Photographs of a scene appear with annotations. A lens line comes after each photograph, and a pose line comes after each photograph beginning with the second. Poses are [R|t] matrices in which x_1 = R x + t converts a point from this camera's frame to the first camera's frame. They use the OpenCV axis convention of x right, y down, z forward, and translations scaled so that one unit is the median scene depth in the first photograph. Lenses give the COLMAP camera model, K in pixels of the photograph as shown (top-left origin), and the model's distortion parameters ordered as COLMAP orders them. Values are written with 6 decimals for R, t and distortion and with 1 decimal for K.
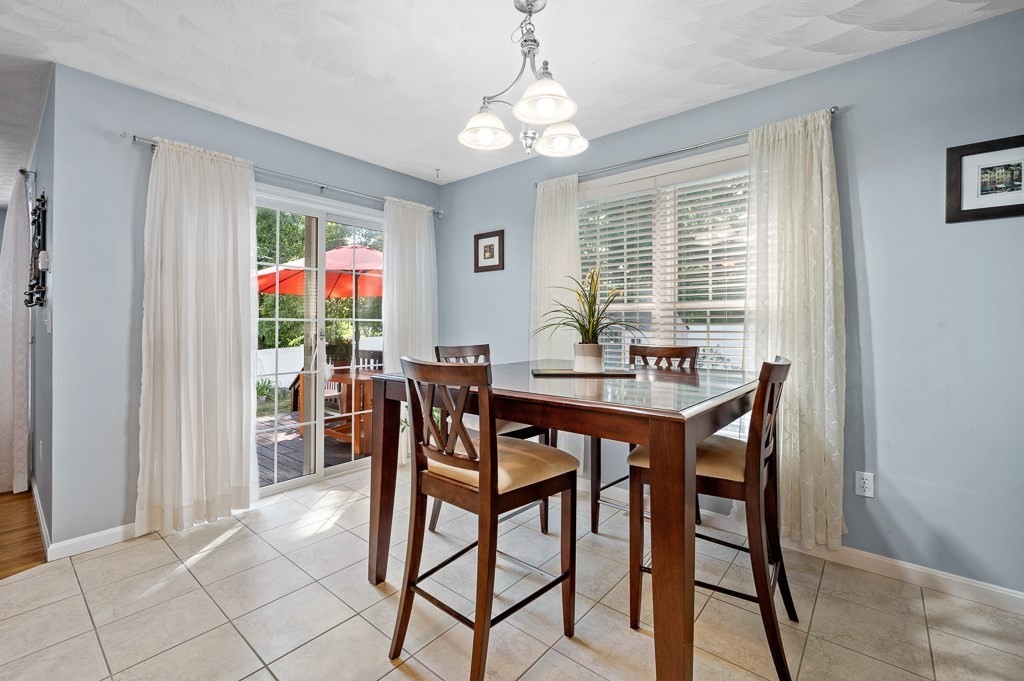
lens RADIAL K [[437.0, 0, 509.4], [0, 437.0, 325.3], [0, 0, 1]] dist [-0.000042, 0.000035]
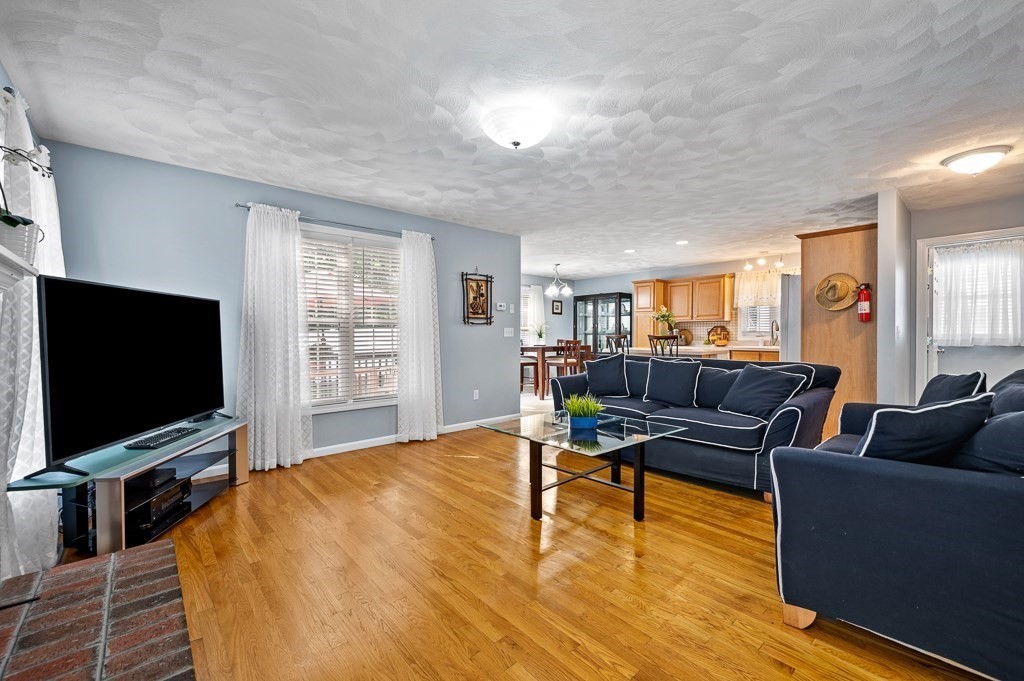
lens RADIAL K [[421.2, 0, 512.0], [0, 421.2, 340.5], [0, 0, 1]] dist [-0.001149, -0.000153]
pose [[0.143295, -0.017254, 0.989530, -3.314636], [0.001274, 0.999850, 0.017249, -0.003007], [-0.989679, -0.001212, 0.143296, 0.608736]]
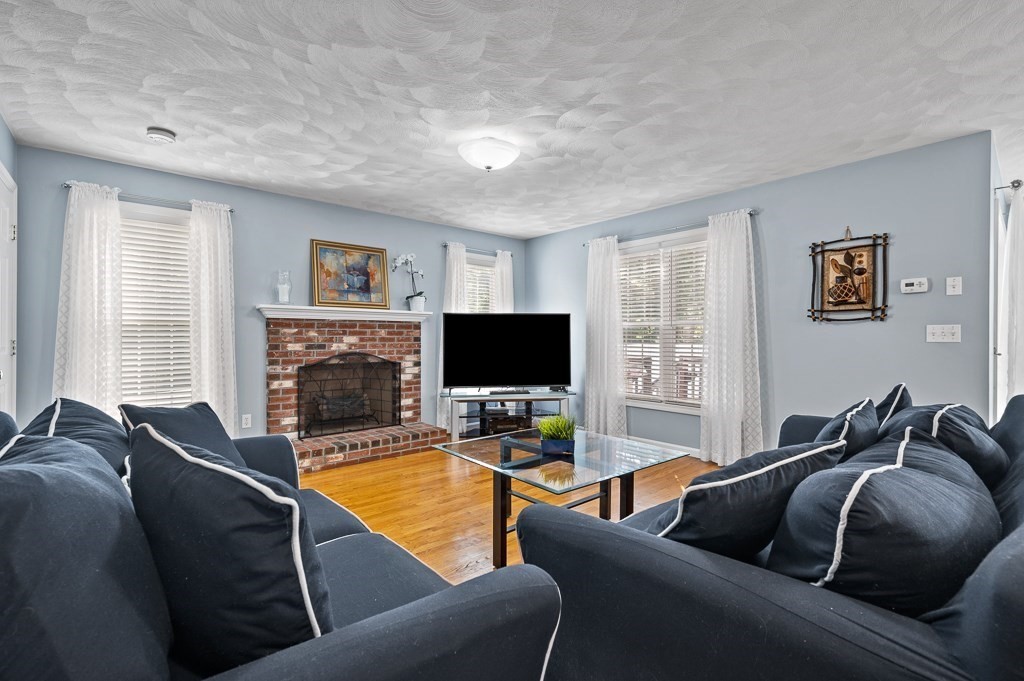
lens RADIAL K [[453.7, 0, 512.0], [0, 453.7, 340.5], [0, 0, 1]] dist [0.000075, -0.000023]
pose [[0.987212, 0.000242, -0.159410, -2.003238], [0.001410, 0.999947, 0.010247, -0.002659], [0.159404, -0.010341, 0.987159, -0.495837]]
